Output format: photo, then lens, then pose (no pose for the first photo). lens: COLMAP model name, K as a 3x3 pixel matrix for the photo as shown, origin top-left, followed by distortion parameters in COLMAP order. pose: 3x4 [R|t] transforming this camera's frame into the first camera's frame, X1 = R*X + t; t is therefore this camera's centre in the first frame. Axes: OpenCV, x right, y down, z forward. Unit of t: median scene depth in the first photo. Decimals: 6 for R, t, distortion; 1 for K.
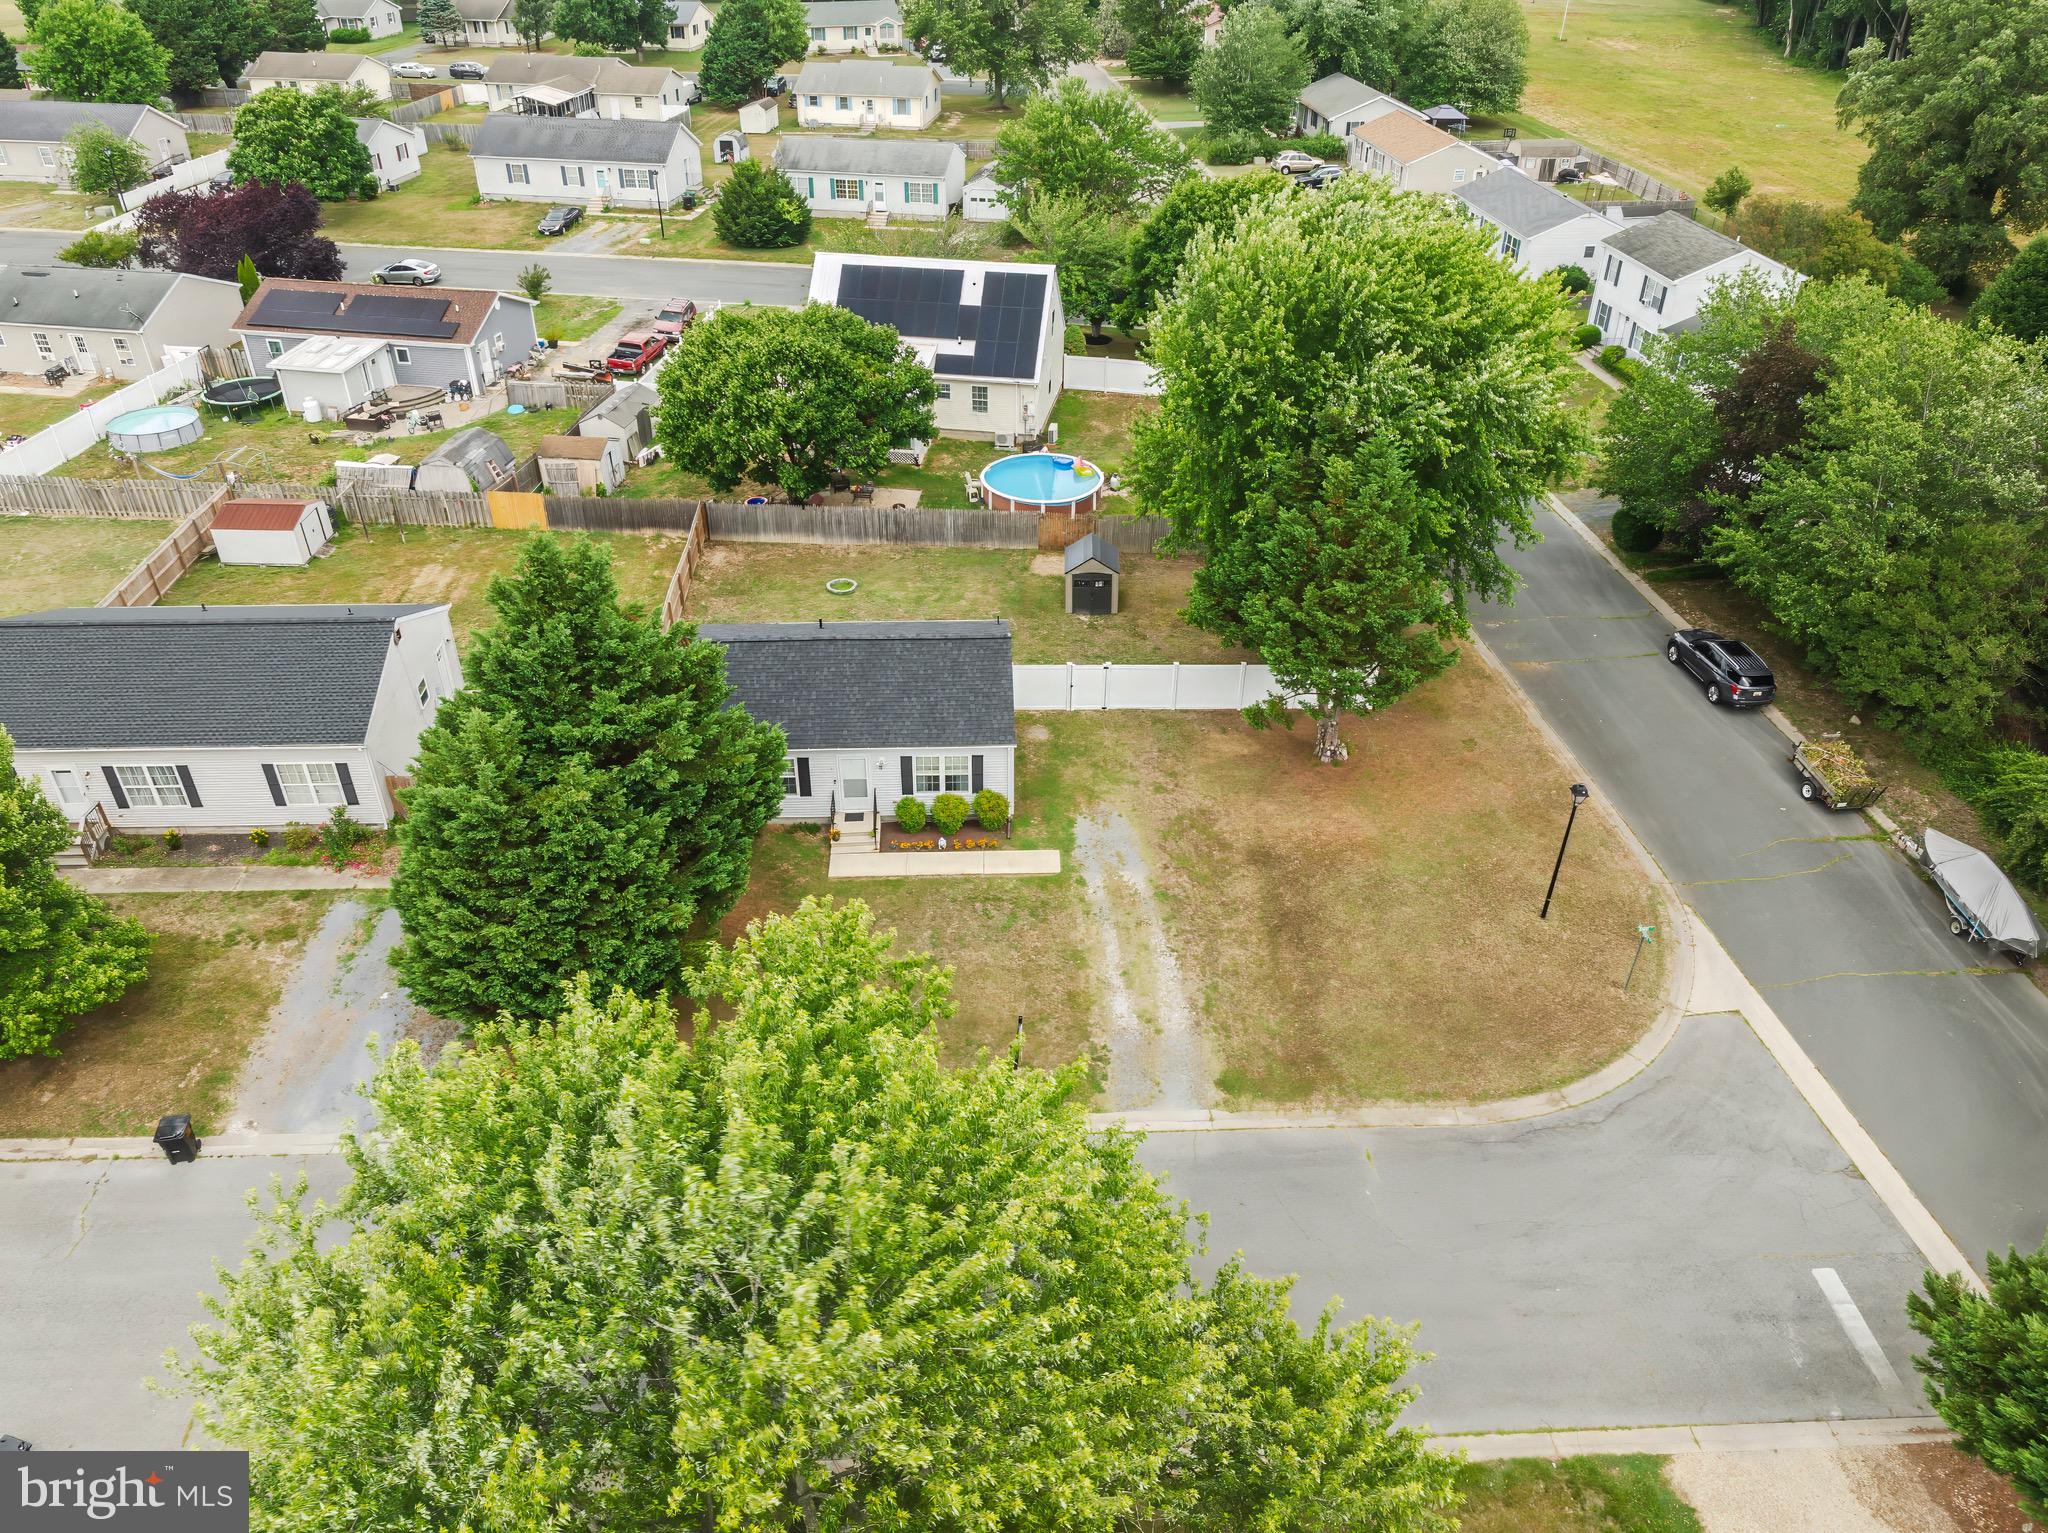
lens RADIAL K [[1439.9, 0, 1029.0], [0, 1439.9, 762.0], [0, 0, 1]] dist [-0.020291, 0.006000]
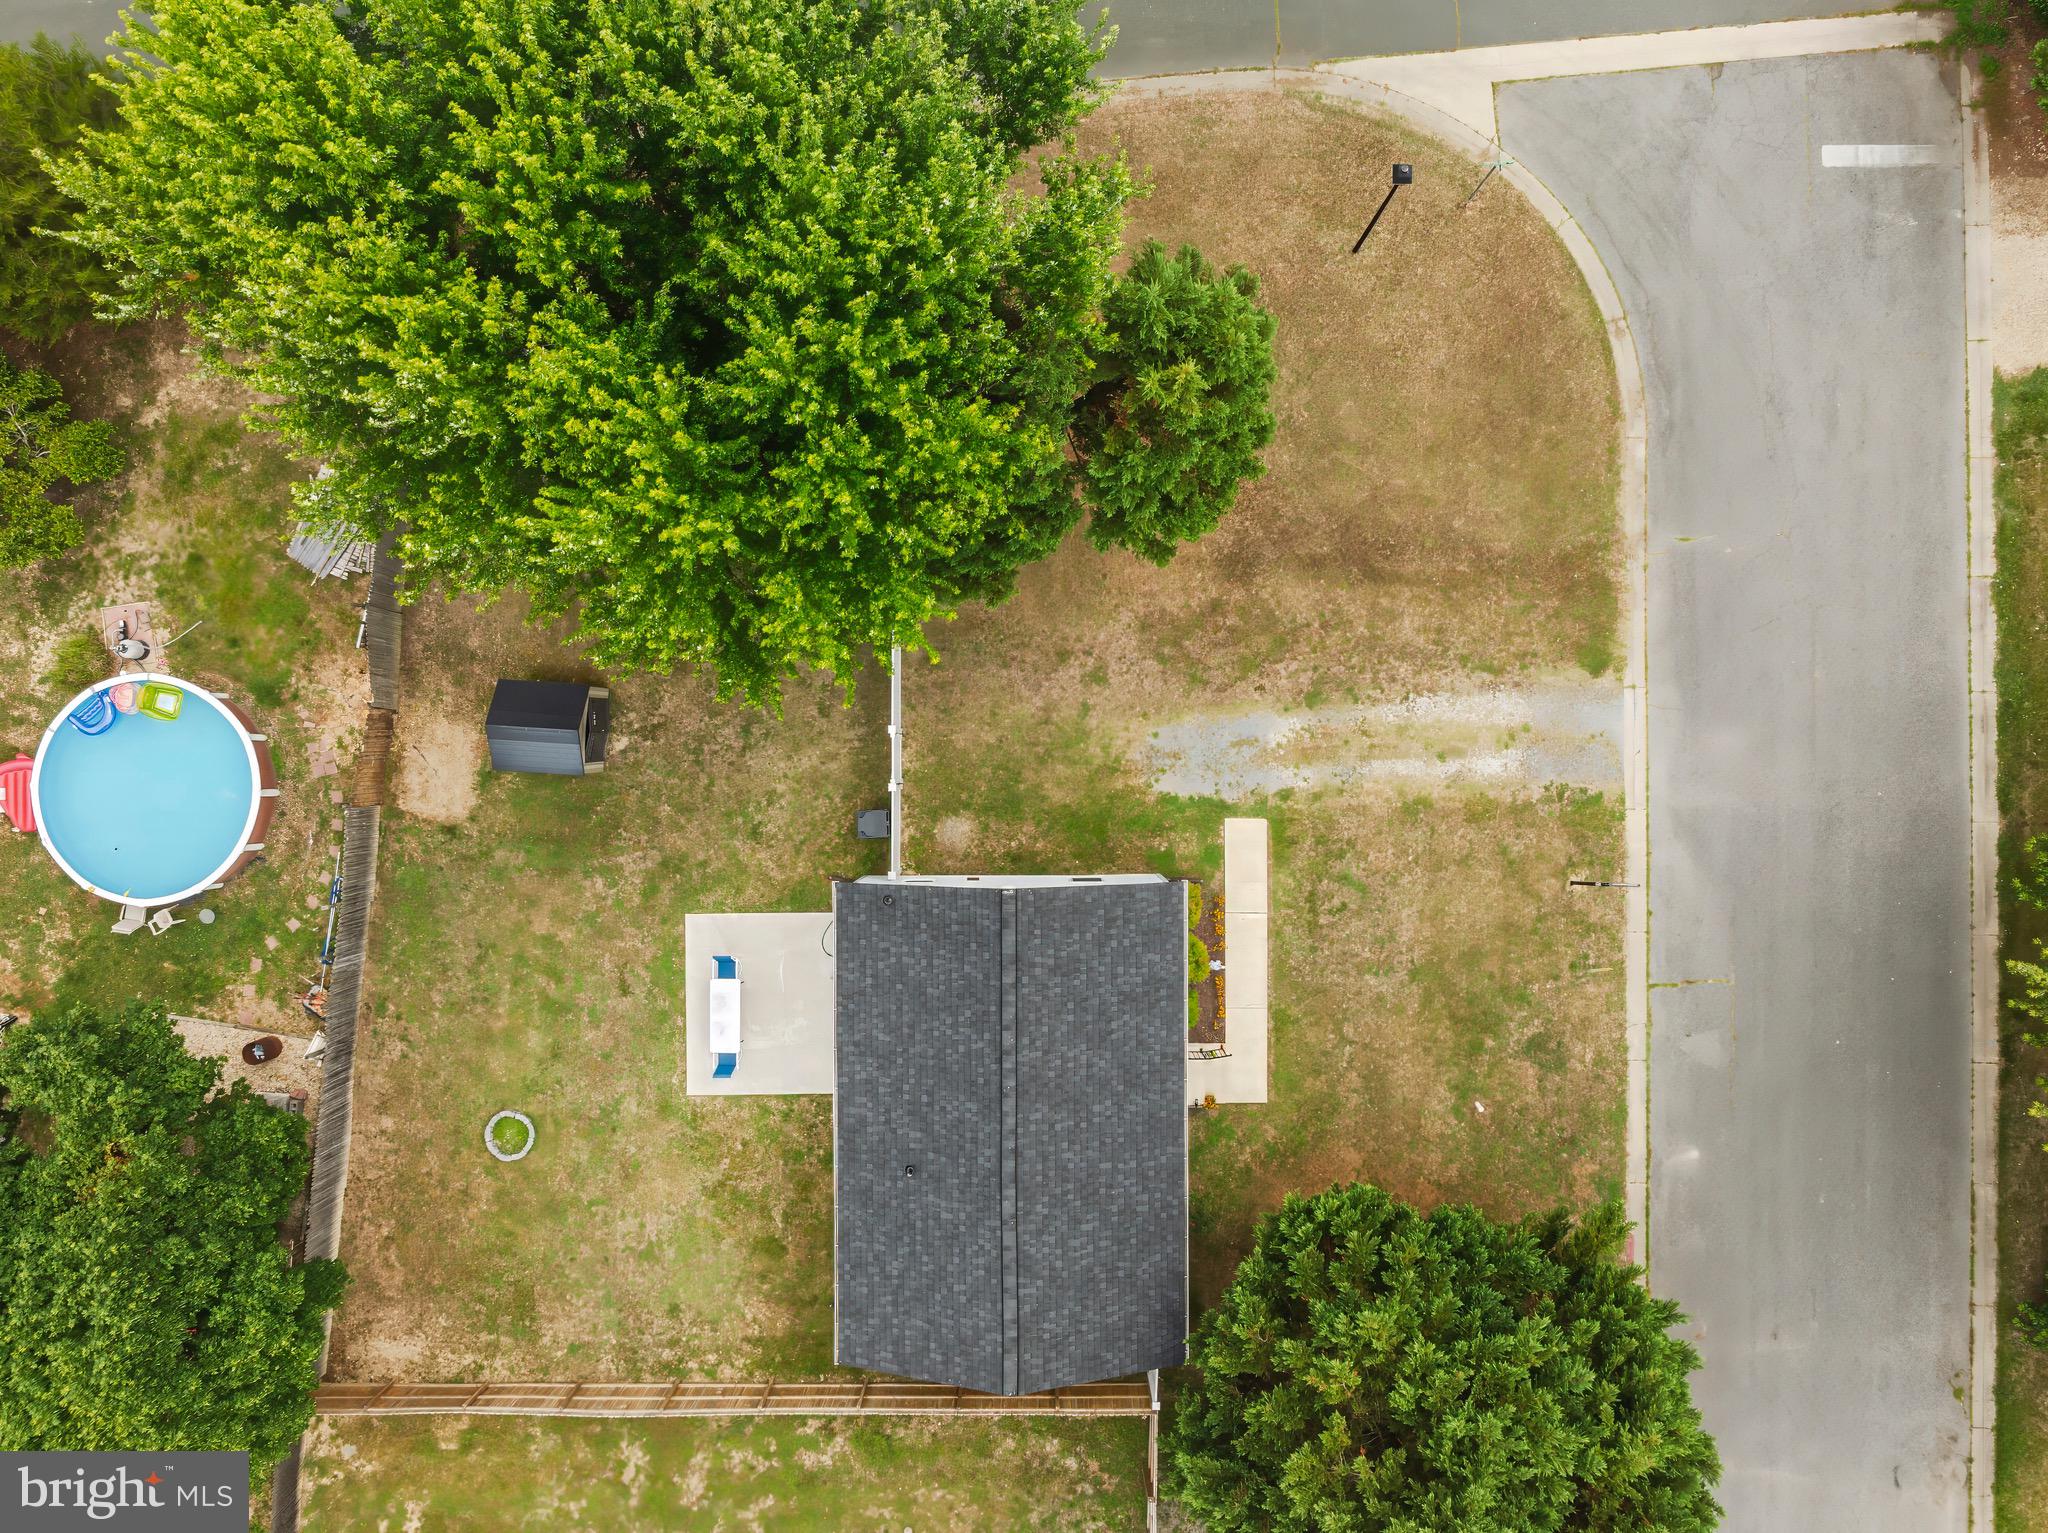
lens RADIAL K [[1439.9, 0, 1029.0], [0, 1439.9, 762.0], [0, 0, 1]] dist [-0.020291, 0.006000]
pose [[0.039809, -0.999169, -0.008751, 0.039950], [0.569564, 0.015495, 0.821801, -0.478385], [-0.820982, -0.037699, 0.569708, 0.461745]]
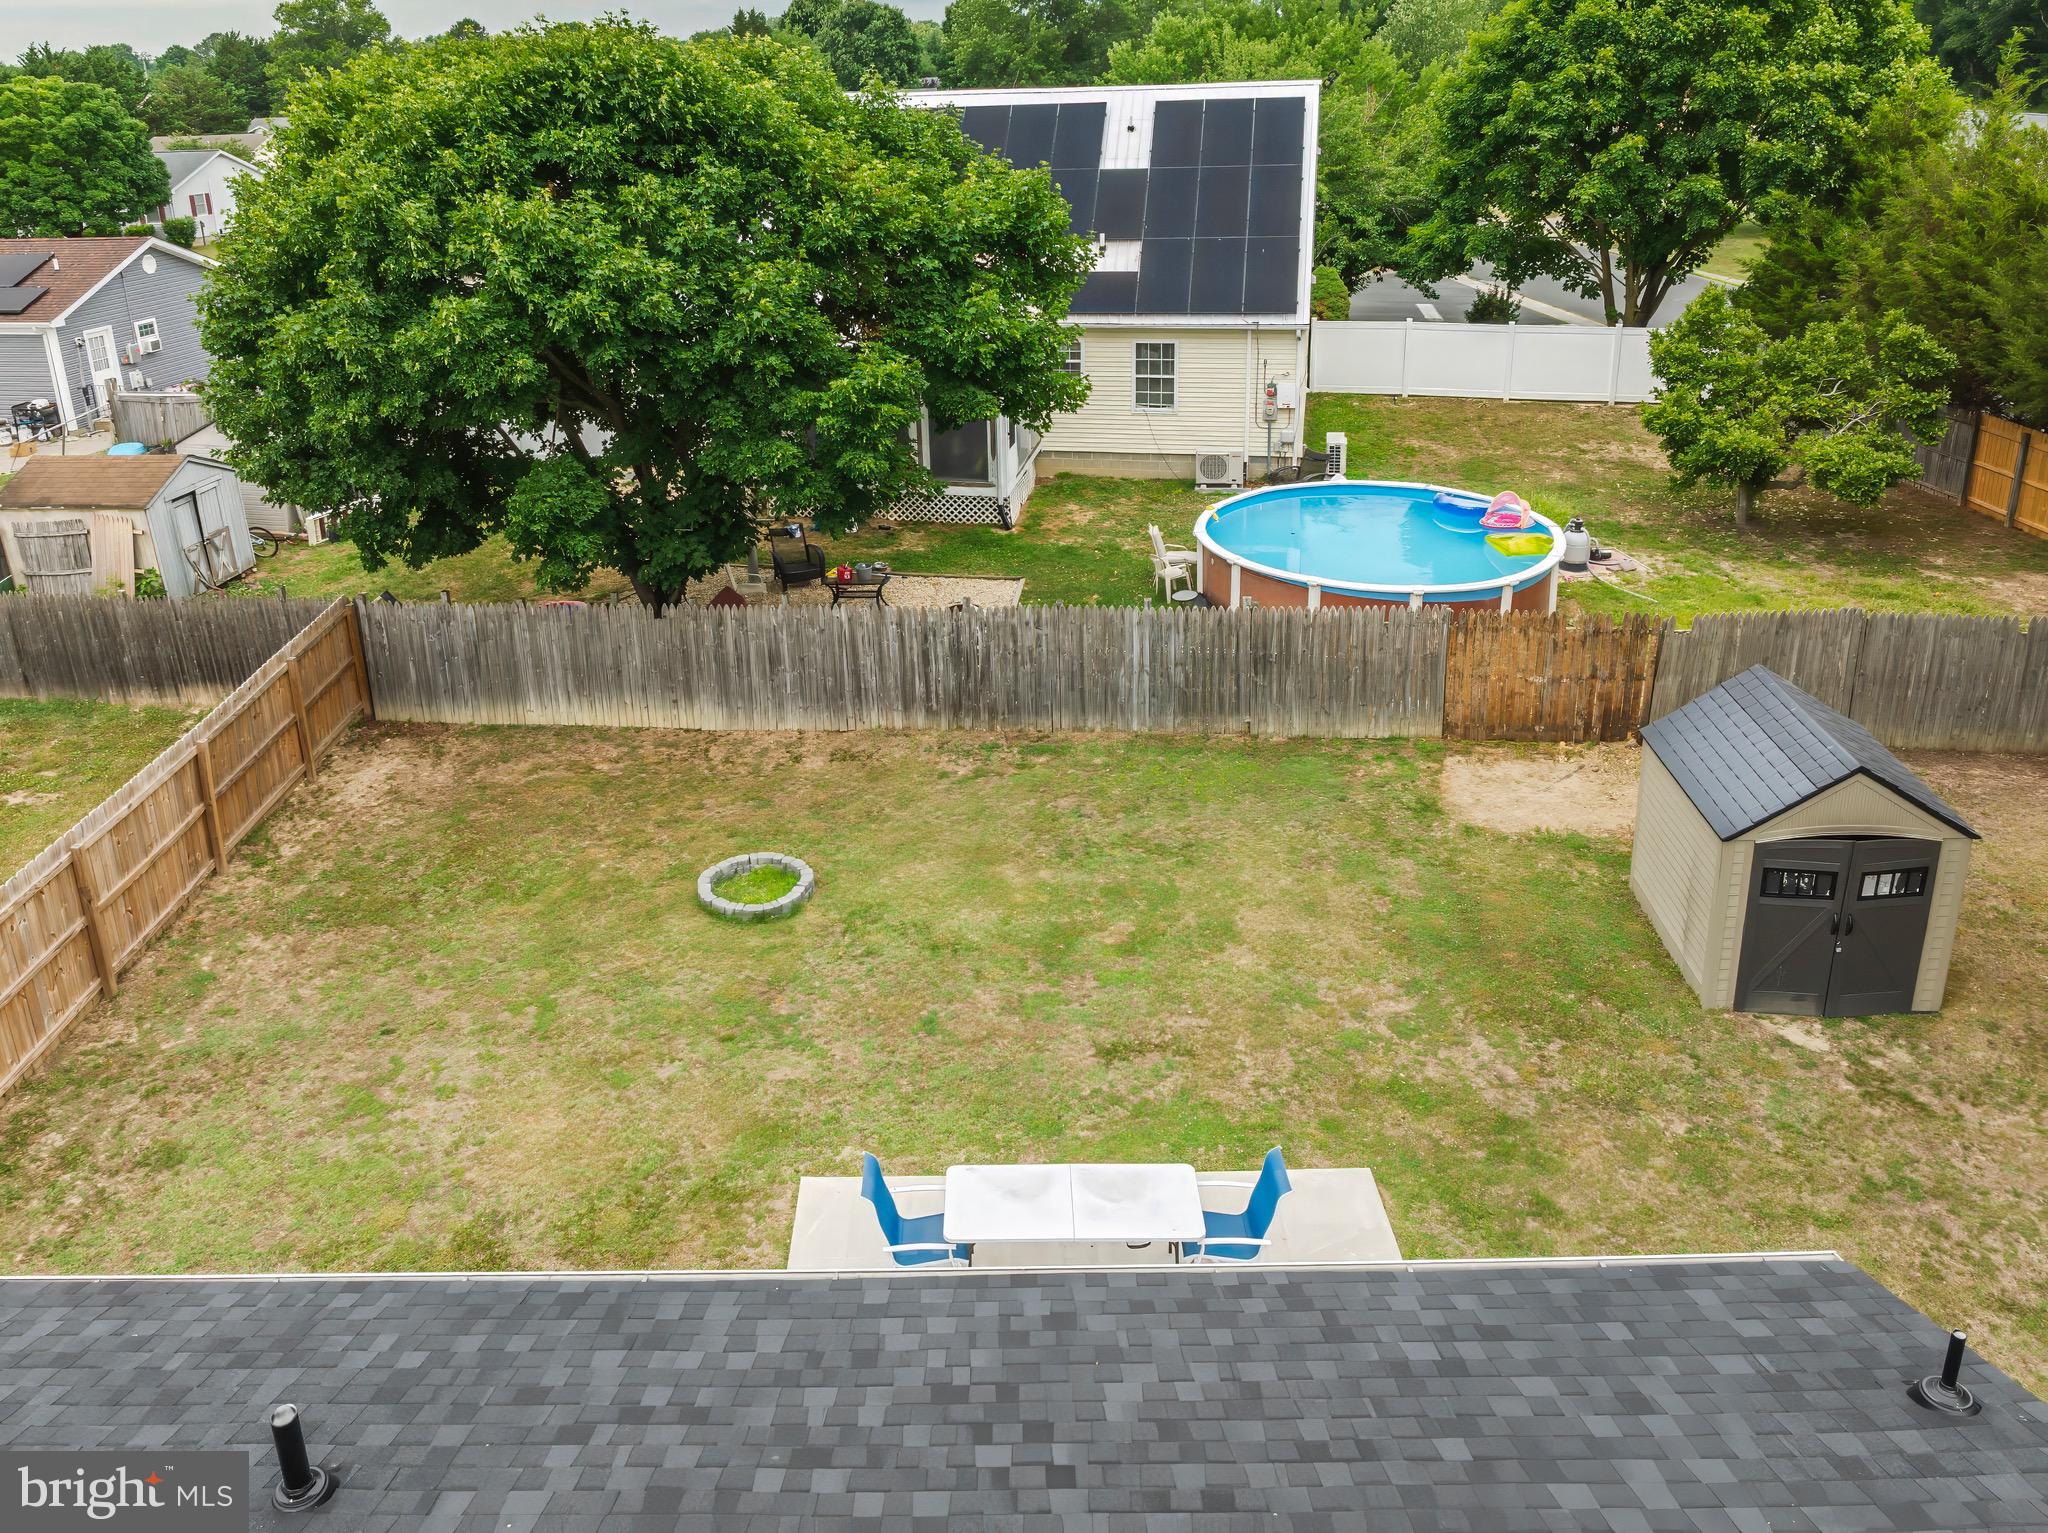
lens RADIAL K [[1493.2, 0, 956.1], [0, 1493.2, 562.9], [0, 0, 1]] dist [-0.027469, -0.002506]
pose [[0.997042, -0.020822, -0.073991, -0.069489], [0.000354, 0.963845, -0.266463, -0.102241], [0.076864, 0.265648, 0.961001, 0.697639]]
